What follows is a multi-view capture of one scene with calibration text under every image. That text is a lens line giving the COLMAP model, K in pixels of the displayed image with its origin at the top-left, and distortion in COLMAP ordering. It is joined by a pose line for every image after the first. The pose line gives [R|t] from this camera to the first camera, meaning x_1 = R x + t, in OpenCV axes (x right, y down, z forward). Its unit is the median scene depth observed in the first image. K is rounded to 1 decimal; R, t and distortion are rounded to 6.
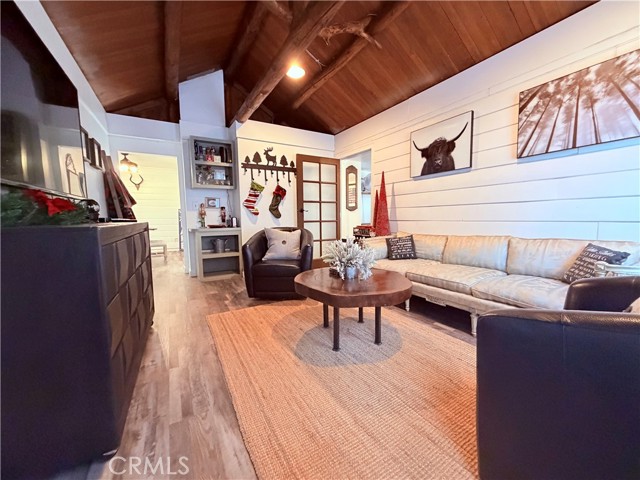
lens RADIAL K [[257.0, 0, 318.8], [0, 257.0, 240.1], [0, 0, 1]] dist [-0.001151, 0.000036]
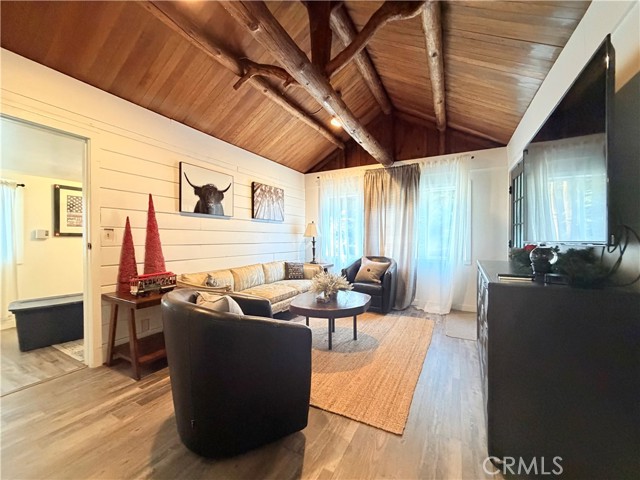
lens RADIAL K [[257.0, 0, 318.7], [0, 257.0, 241.9], [0, 0, 1]] dist [-0.001151, 0.000036]
pose [[-0.526270, 0.002469, 0.850314, -0.954460], [0.080736, 0.995623, 0.047077, -0.215946], [-0.846476, 0.093427, -0.524166, 1.614505]]
